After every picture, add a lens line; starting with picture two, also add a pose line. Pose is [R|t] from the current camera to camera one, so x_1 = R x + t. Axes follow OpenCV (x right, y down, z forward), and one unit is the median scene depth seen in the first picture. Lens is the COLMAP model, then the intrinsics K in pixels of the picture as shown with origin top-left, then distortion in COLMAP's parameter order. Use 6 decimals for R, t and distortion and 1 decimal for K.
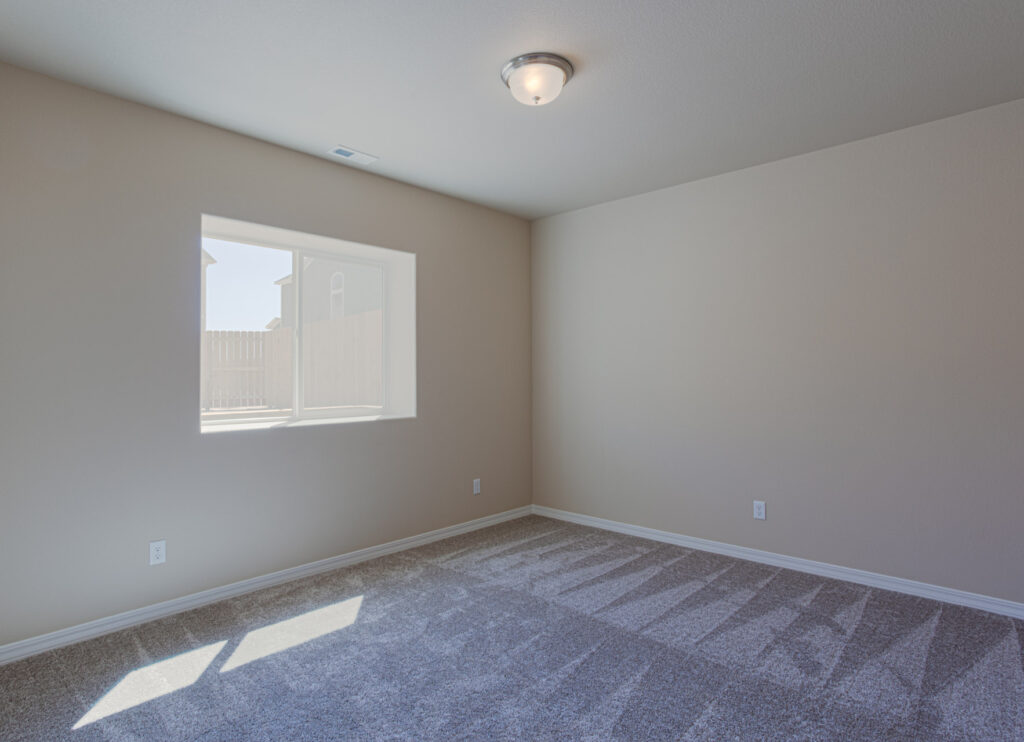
lens RADIAL K [[503.2, 0, 513.3], [0, 503.2, 374.8], [0, 0, 1]] dist [0.005446, 0.002075]
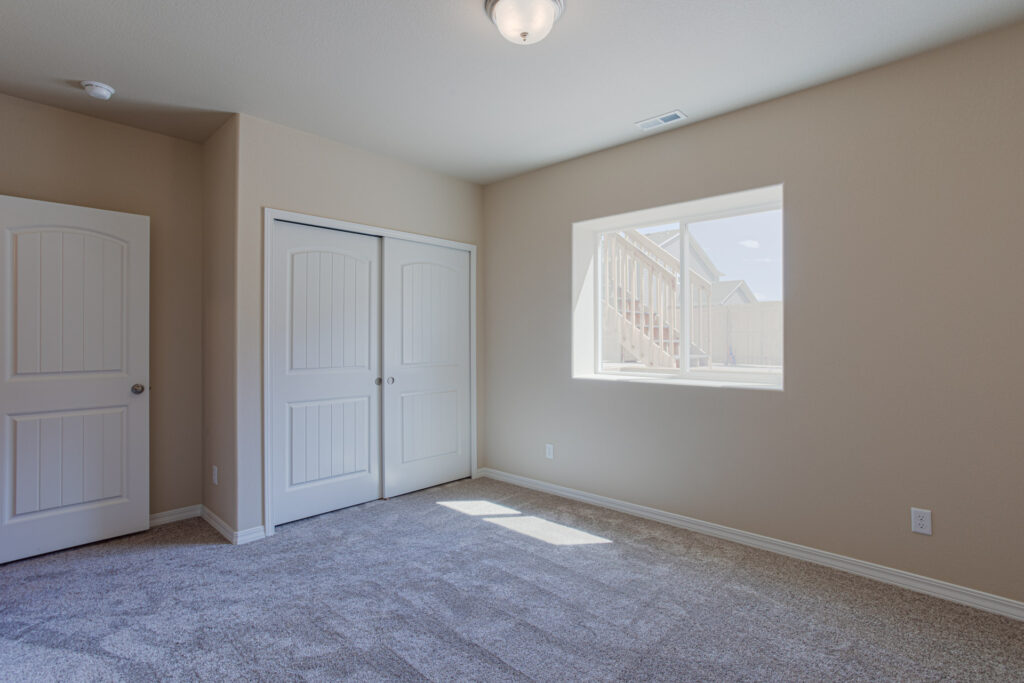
lens RADIAL K [[499.1, 0, 515.4], [0, 499.1, 337.6], [0, 0, 1]] dist [-0.039938, 0.021986]
pose [[0.051692, 0.000318, -0.998663, 0.841433], [0.001711, 0.999998, 0.000407, 0.001208], [0.998662, -0.001730, 0.051691, 0.832263]]
